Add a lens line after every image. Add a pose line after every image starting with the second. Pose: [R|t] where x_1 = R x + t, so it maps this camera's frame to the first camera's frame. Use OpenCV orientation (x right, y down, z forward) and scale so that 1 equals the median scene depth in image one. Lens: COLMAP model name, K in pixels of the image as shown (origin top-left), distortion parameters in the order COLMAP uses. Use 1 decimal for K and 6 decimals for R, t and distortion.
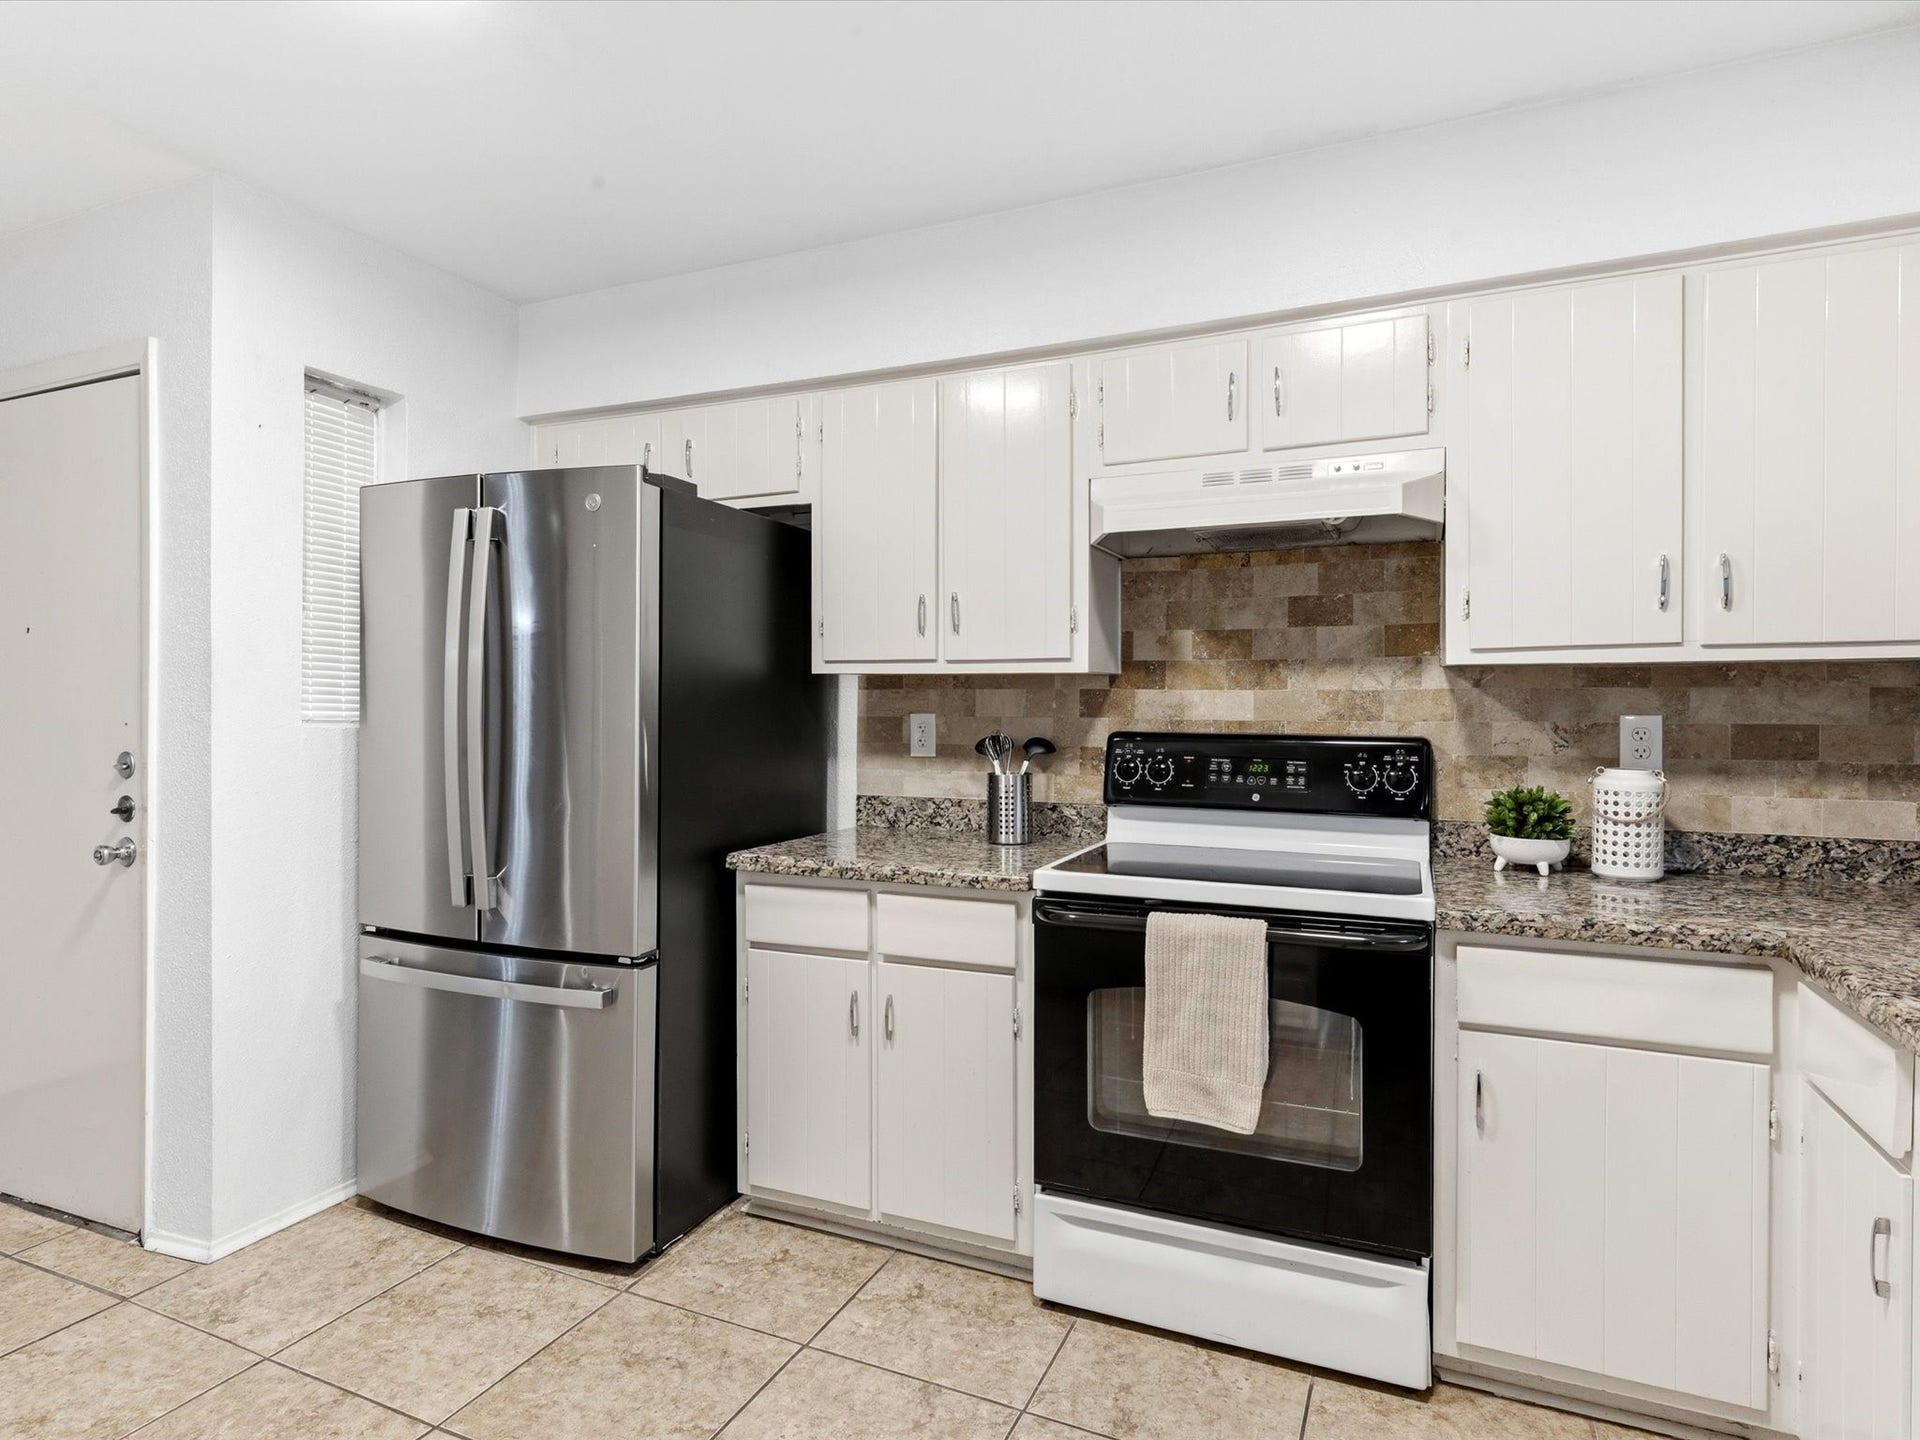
lens RADIAL K [[1029.4, 0, 969.3], [0, 1029.4, 711.1], [0, 0, 1]] dist [0.005061, 0.000764]
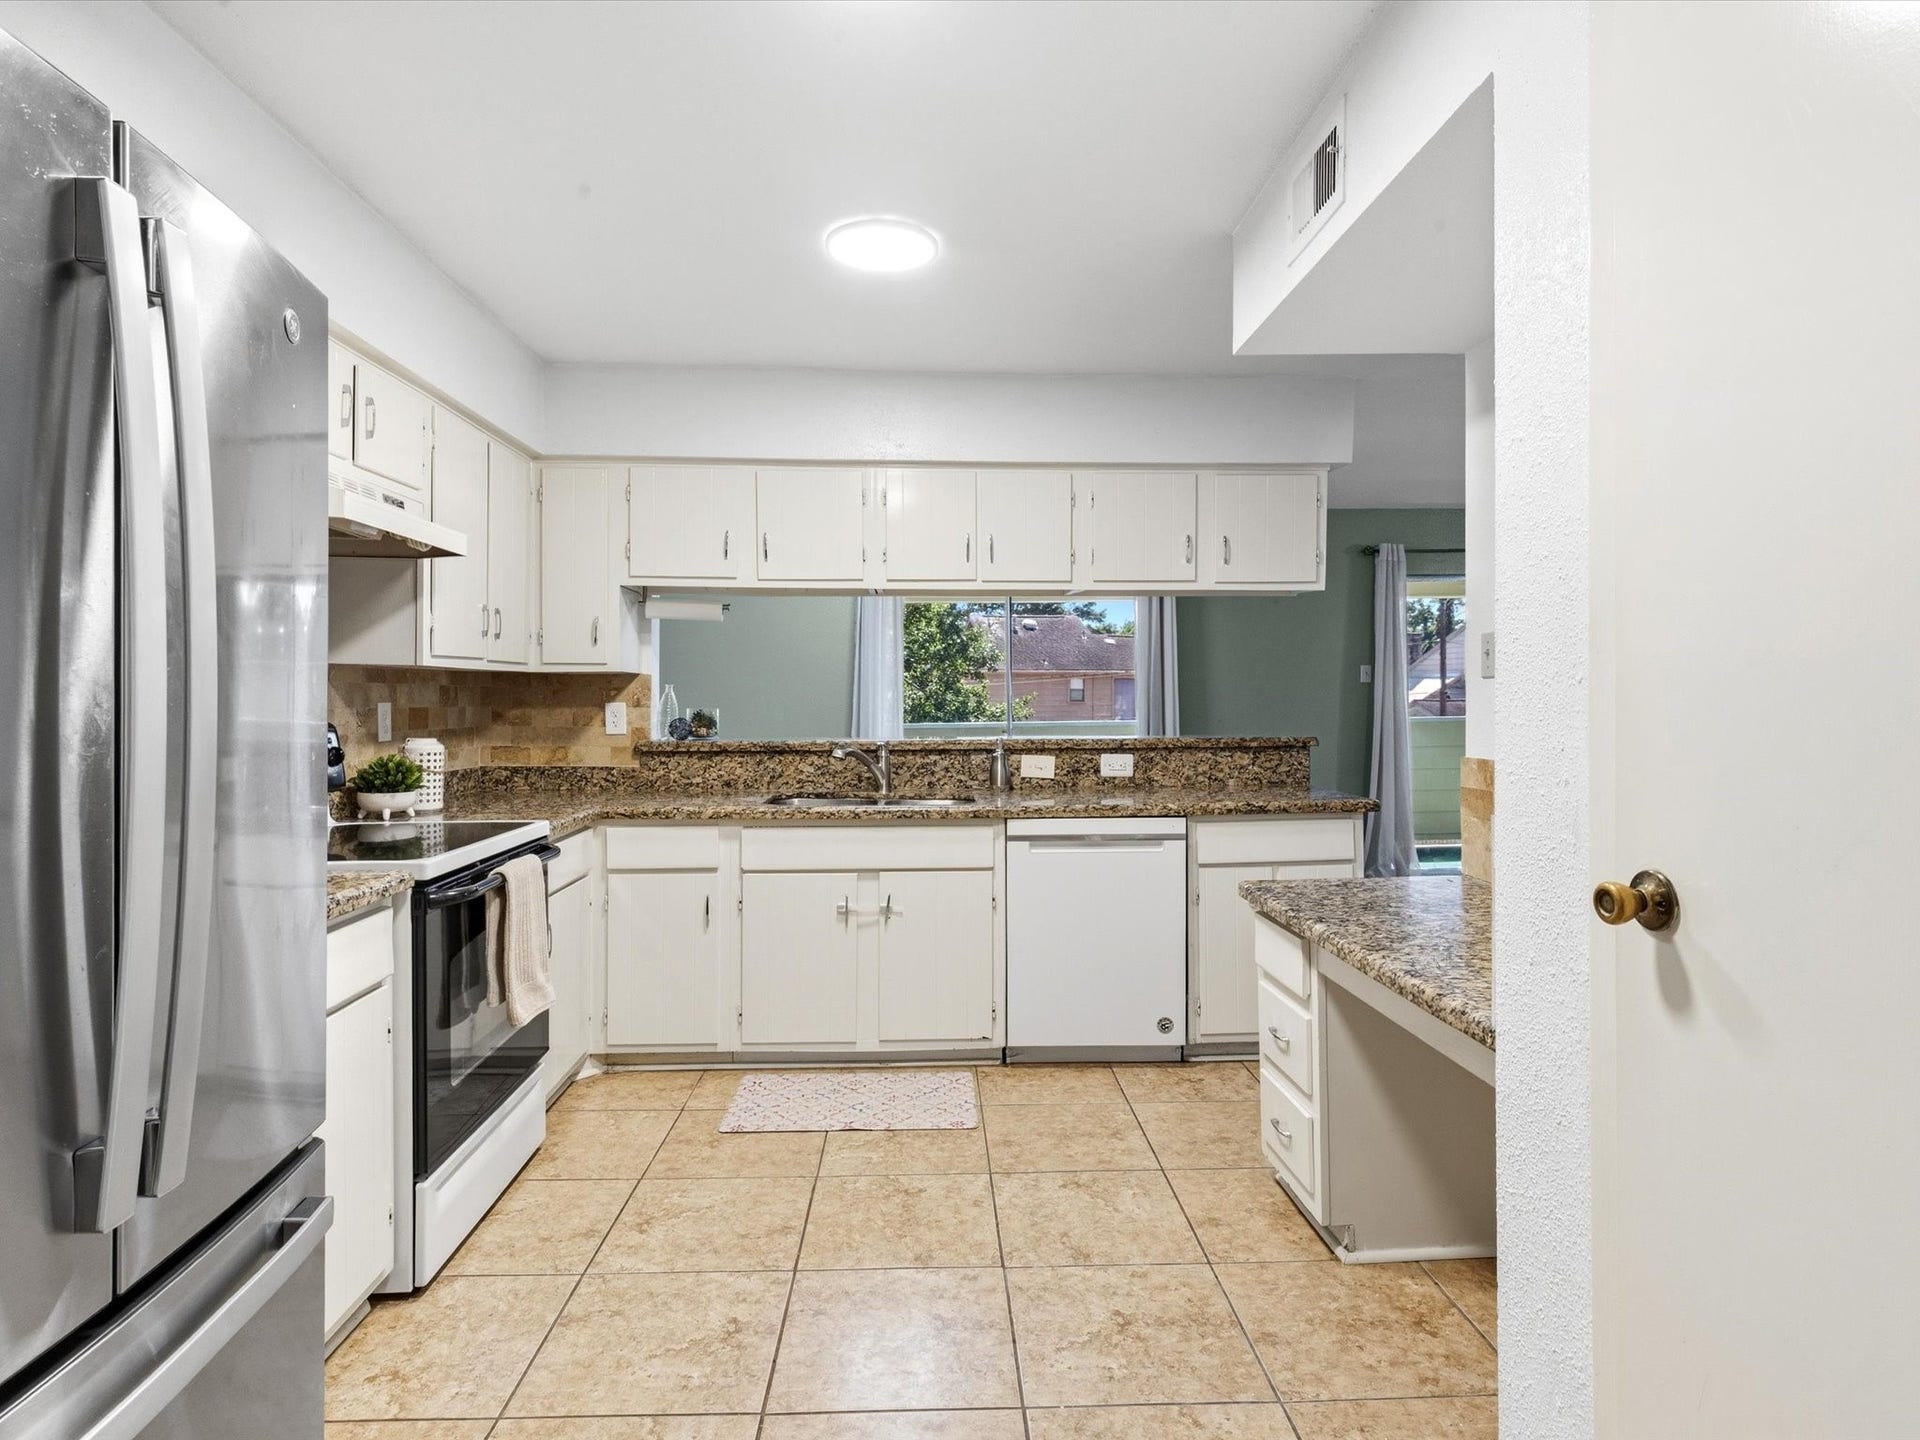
lens RADIAL K [[987.9, 0, 957.2], [0, 987.9, 708.7], [0, 0, 1]] dist [0.030844, 0.005302]
pose [[-0.425017, -0.002892, 0.905181, -1.127014], [0.002979, 0.999985, 0.004593, 0.010426], [-0.905180, 0.004649, -0.425002, 1.034733]]
